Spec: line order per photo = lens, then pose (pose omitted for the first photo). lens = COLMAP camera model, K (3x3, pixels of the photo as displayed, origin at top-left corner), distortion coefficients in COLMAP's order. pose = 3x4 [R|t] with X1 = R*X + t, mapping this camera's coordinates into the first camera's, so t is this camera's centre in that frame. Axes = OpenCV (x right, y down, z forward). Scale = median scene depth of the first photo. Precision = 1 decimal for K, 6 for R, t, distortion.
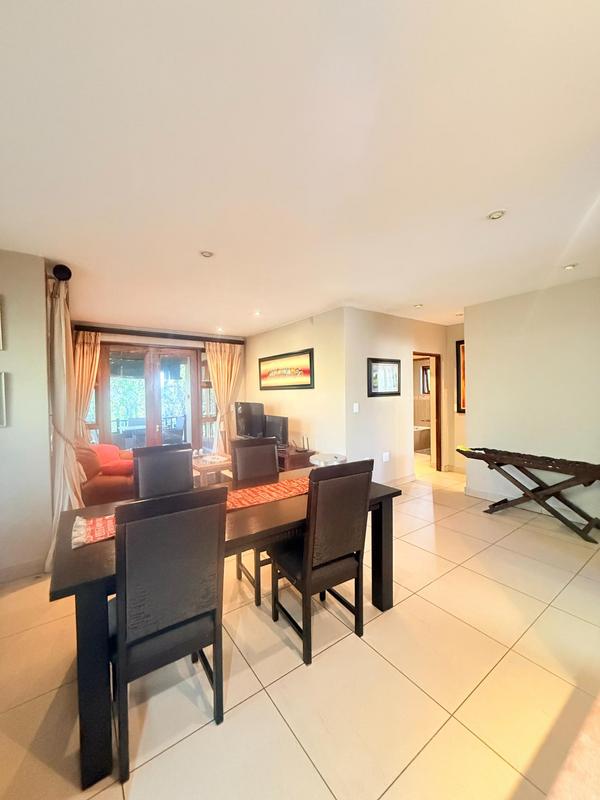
lens RADIAL K [[318.3, 0, 300.7], [0, 318.3, 397.2], [0, 0, 1]] dist [-0.001085, -0.000103]
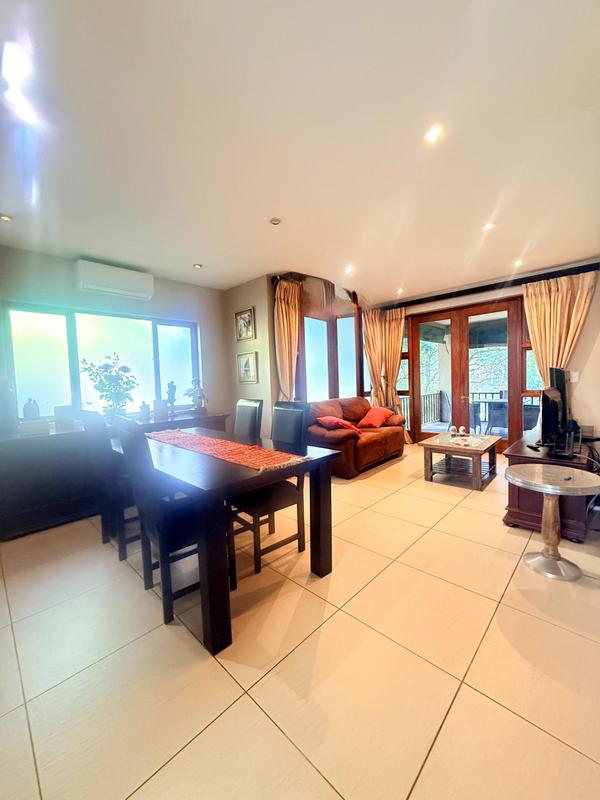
lens RADIAL K [[318.3, 0, 300.7], [0, 318.3, 397.2], [0, 0, 1]] dist [-0.001085, -0.000103]
pose [[0.183837, 0.060324, -0.981104, 0.415347], [0.015794, 0.997805, 0.064311, 0.031018], [0.982830, -0.027318, 0.182481, 0.467026]]
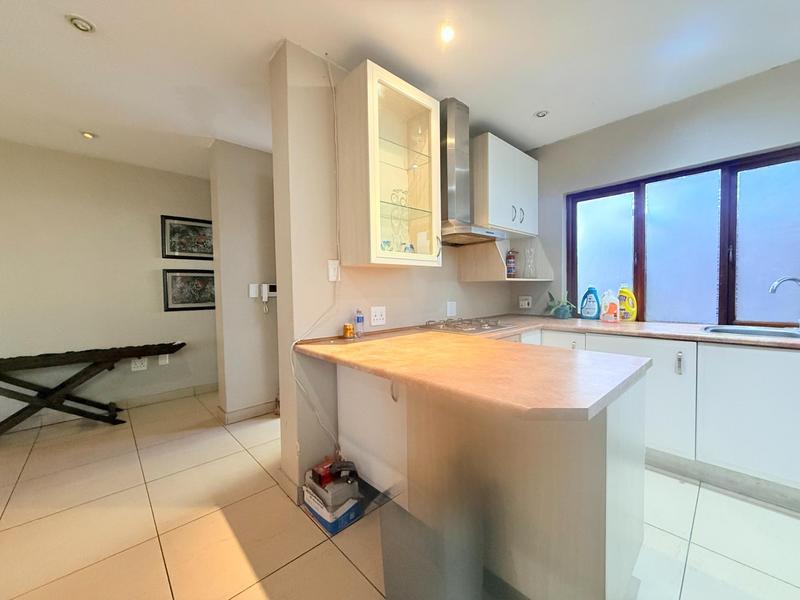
lens RADIAL K [[318.3, 0, 397.4], [0, 318.3, 298.9], [0, 0, 1]] dist [-0.001085, -0.000103]
pose [[-0.126933, -0.015909, 0.991784, -0.121167], [0.036439, 0.999122, 0.020690, 0.050683], [-0.991242, 0.038766, -0.126242, 0.162044]]
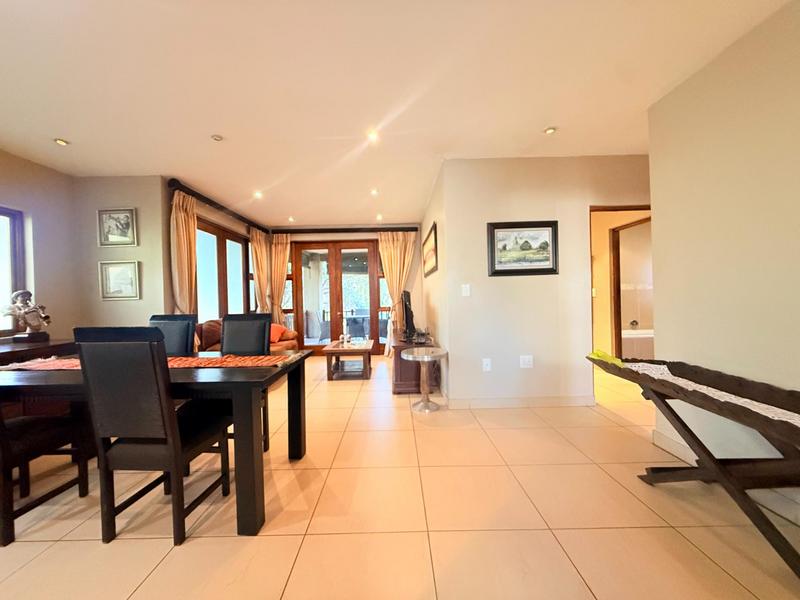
lens RADIAL K [[318.3, 0, 397.4], [0, 318.3, 298.9], [0, 0, 1]] dist [-0.001085, -0.000103]
pose [[0.814927, 0.000338, -0.579564, 0.433326], [0.001814, 0.999993, 0.003135, 0.045584], [0.579561, -0.003606, 0.814921, 0.258453]]
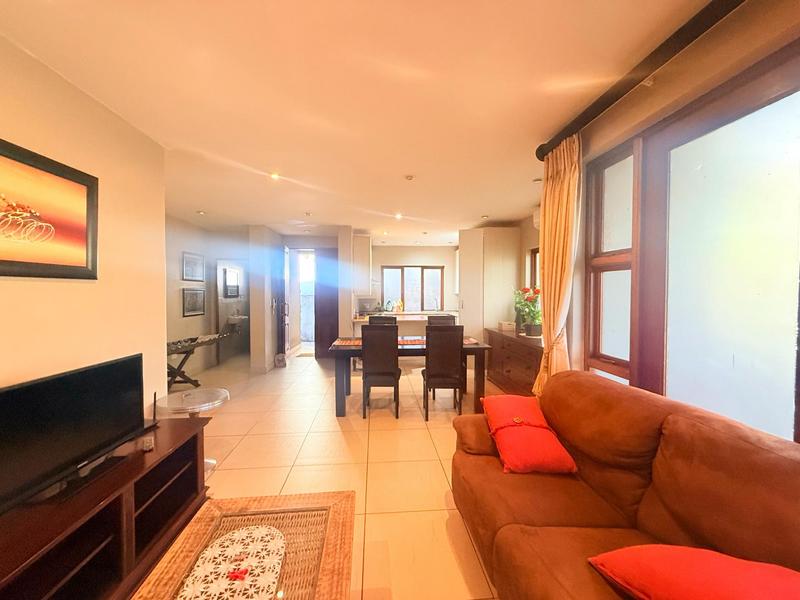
lens RADIAL K [[318.3, 0, 397.4], [0, 318.3, 298.9], [0, 0, 1]] dist [-0.001085, -0.000103]
pose [[-0.852129, 0.001365, 0.523330, -0.487719], [0.021651, 0.999232, 0.032647, -0.006653], [-0.522883, 0.039150, -0.851505, 1.129523]]
